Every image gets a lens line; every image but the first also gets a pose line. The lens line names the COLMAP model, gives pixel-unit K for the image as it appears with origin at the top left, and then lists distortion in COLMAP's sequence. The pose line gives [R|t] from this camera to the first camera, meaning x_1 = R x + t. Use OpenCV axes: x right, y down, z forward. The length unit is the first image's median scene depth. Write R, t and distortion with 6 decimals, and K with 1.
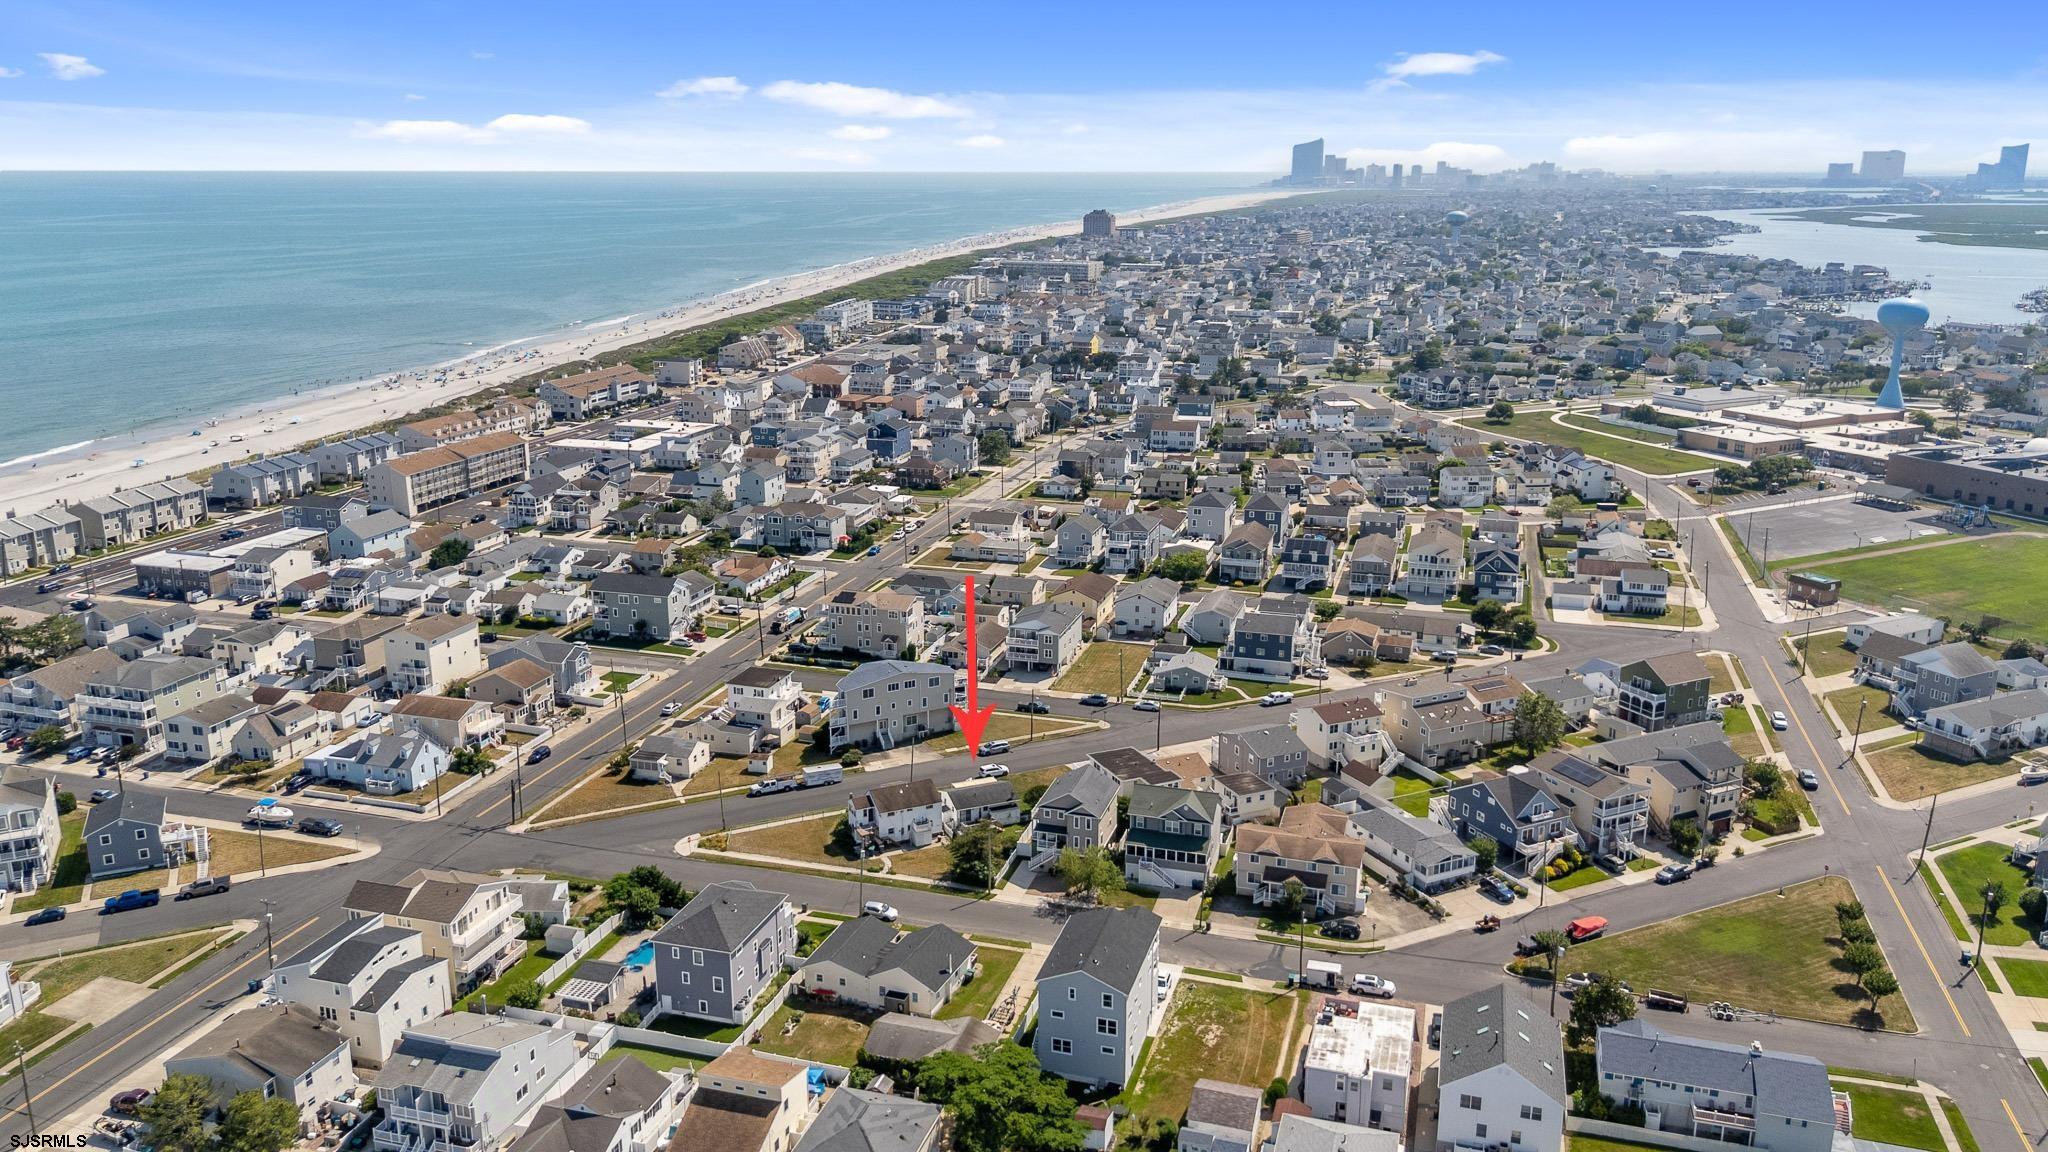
lens RADIAL K [[1505.1, 0, 1023.7], [0, 1505.1, 586.5], [0, 0, 1]] dist [0.080912, -0.092135]
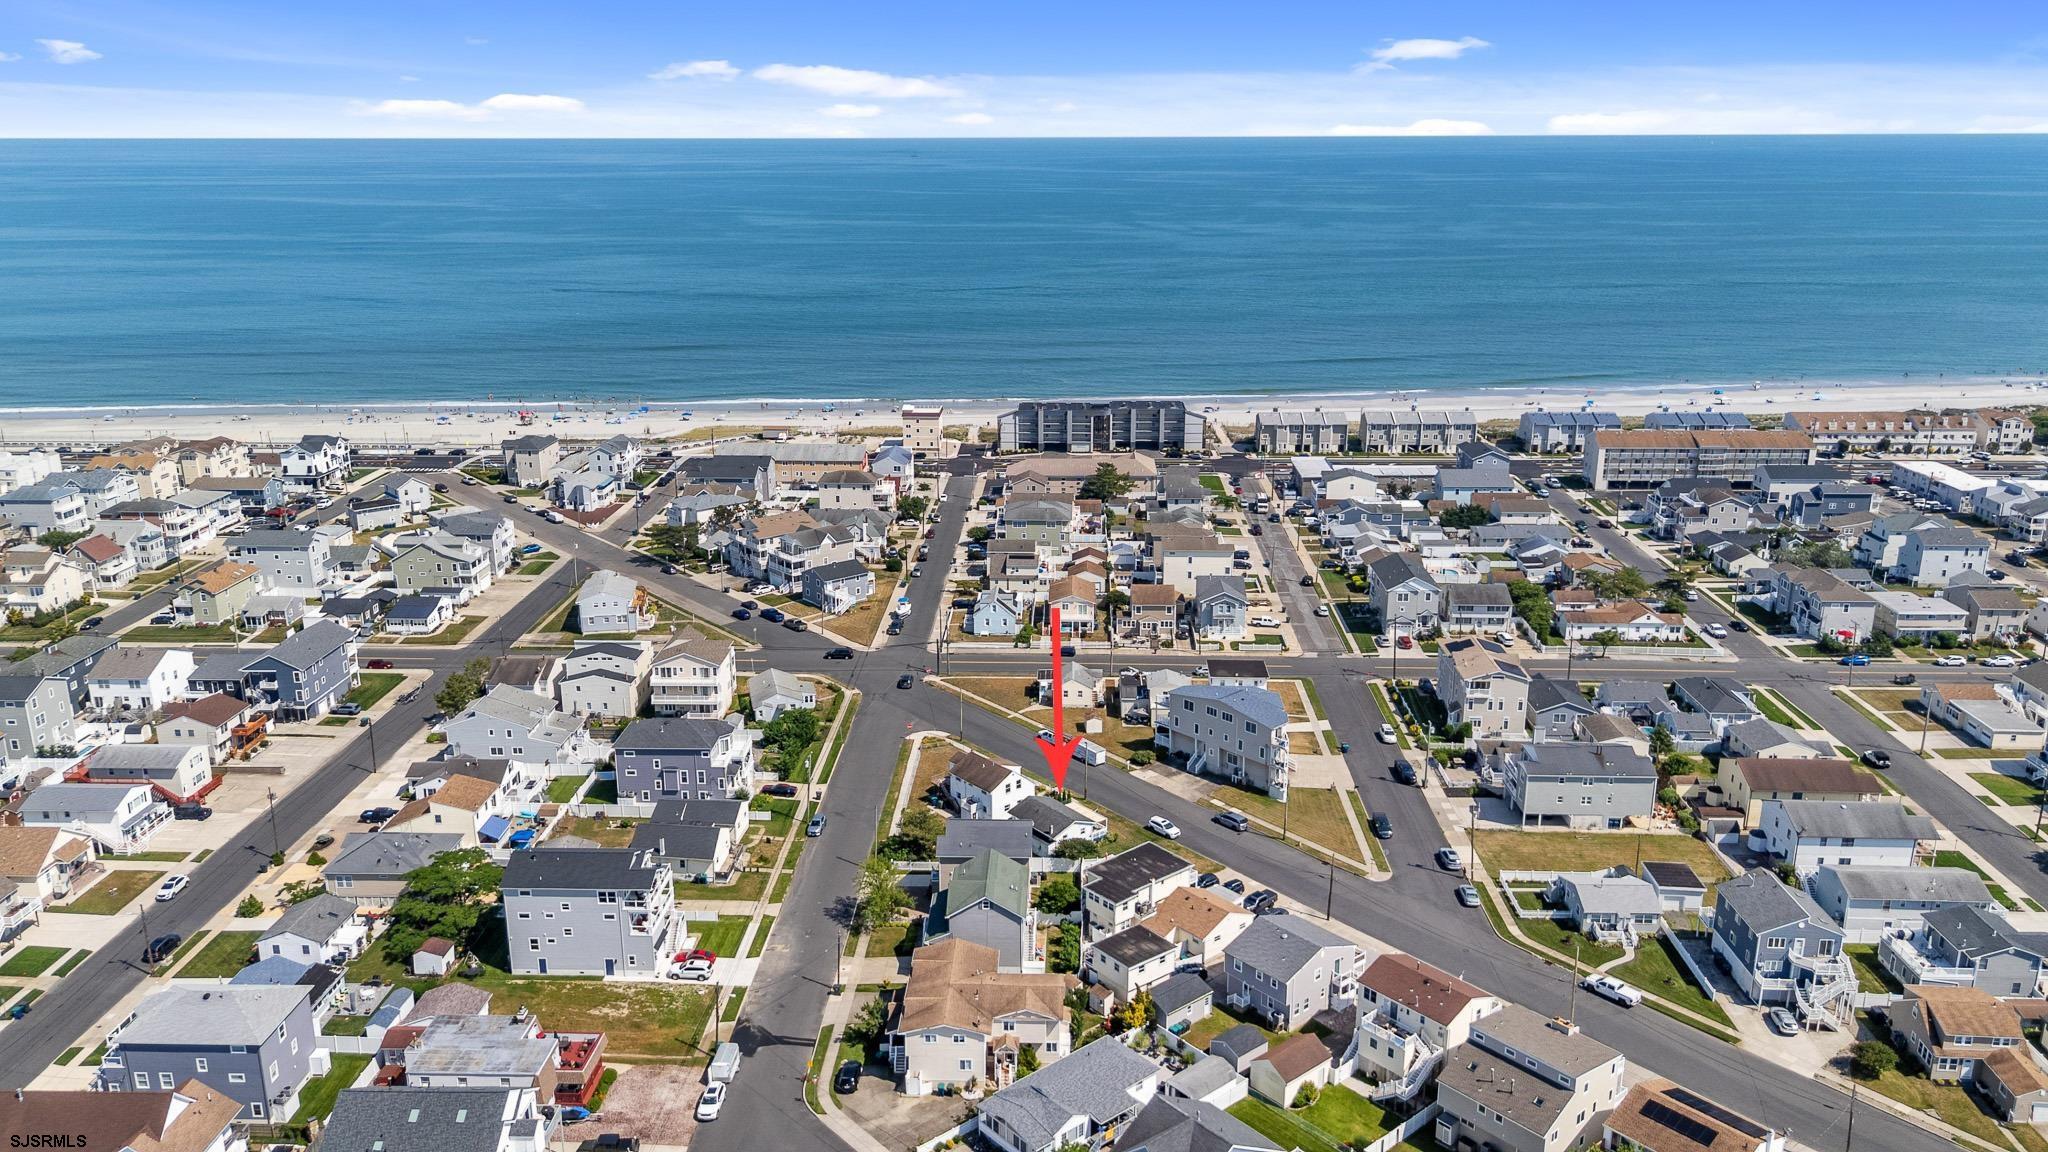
lens RADIAL K [[1509.0, 0, 1024.0], [0, 1509.0, 576.0], [0, 0, 1]] dist [0.068604, -0.065983]
pose [[0.254653, 0.272574, -0.927823, 0.594653], [-0.256243, 0.944177, 0.207049, -0.142583], [0.932465, 0.185022, 0.310283, 0.508961]]
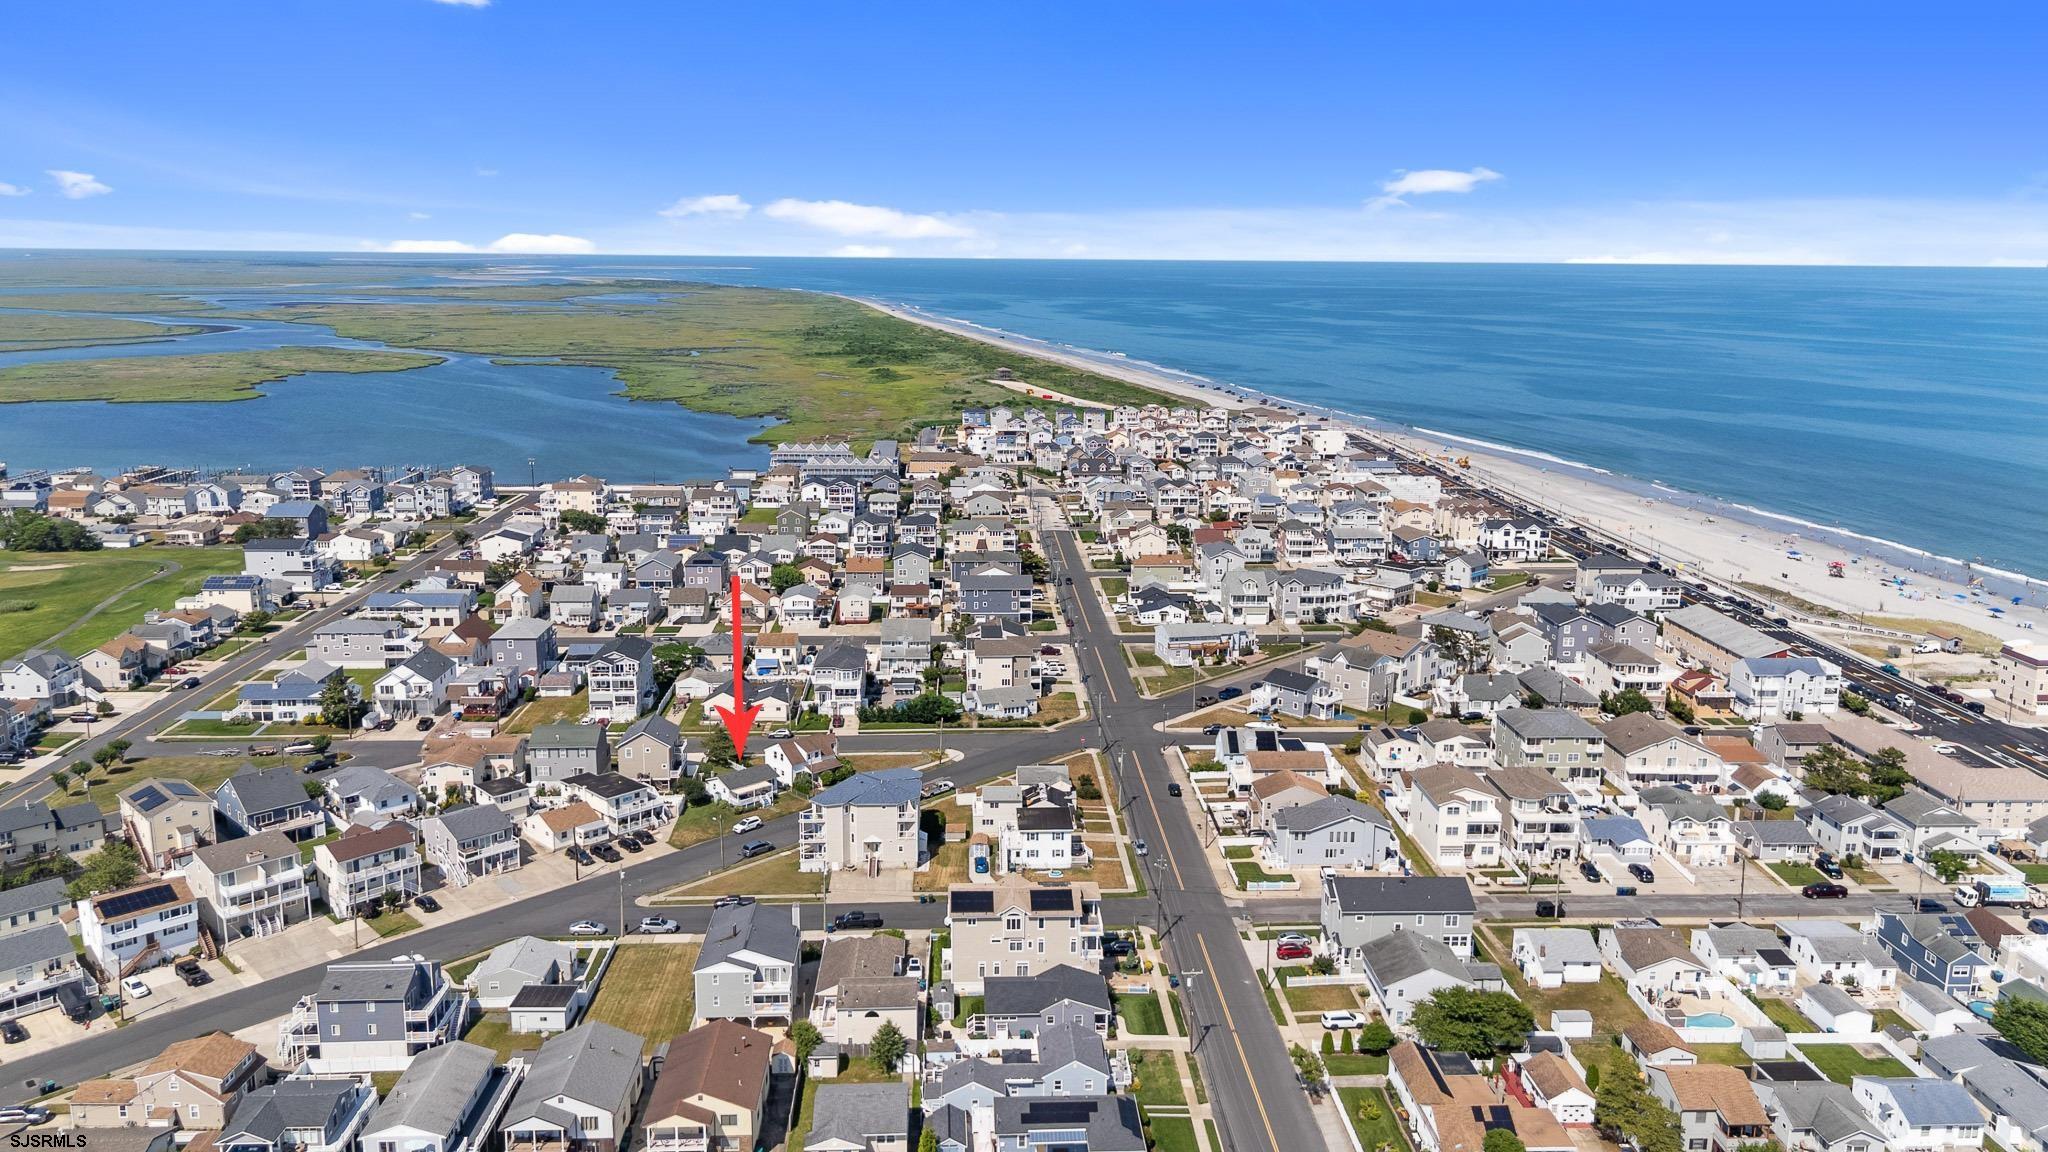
lens RADIAL K [[1505.1, 0, 1023.7], [0, 1505.1, 586.5], [0, 0, 1]] dist [0.080912, -0.092135]
pose [[-0.943102, 0.064325, -0.326223, 0.104797], [-0.096579, 0.885817, 0.453873, -0.414999], [0.318169, 0.459555, -0.829203, 1.499517]]
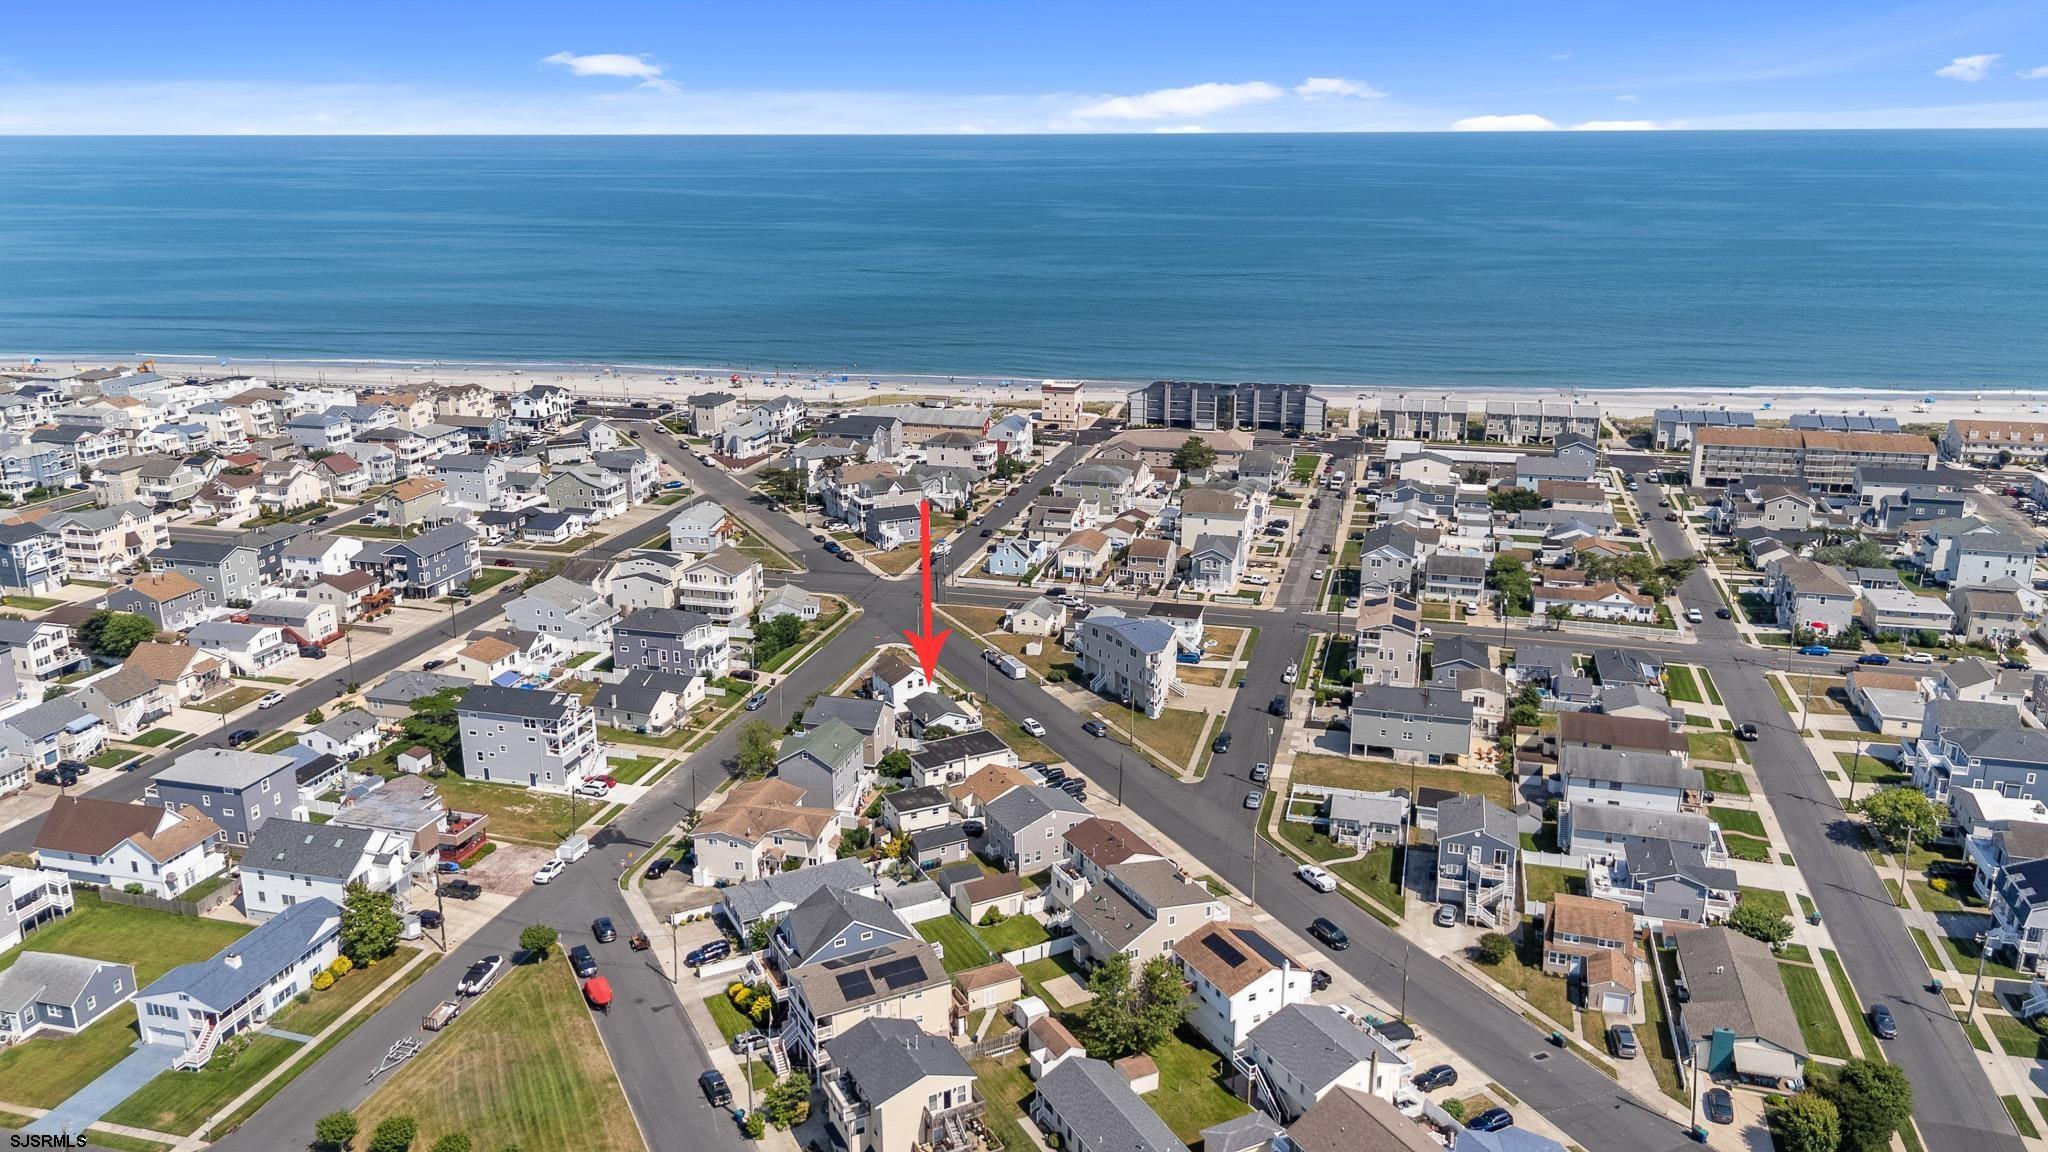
lens RADIAL K [[1505.1, 0, 1023.7], [0, 1505.1, 586.5], [0, 0, 1]] dist [0.080912, -0.092135]
pose [[0.025702, 0.291004, -0.956377, 0.747599], [-0.264424, 0.924597, 0.274227, -0.196074], [0.964064, 0.245841, 0.100713, 0.706073]]
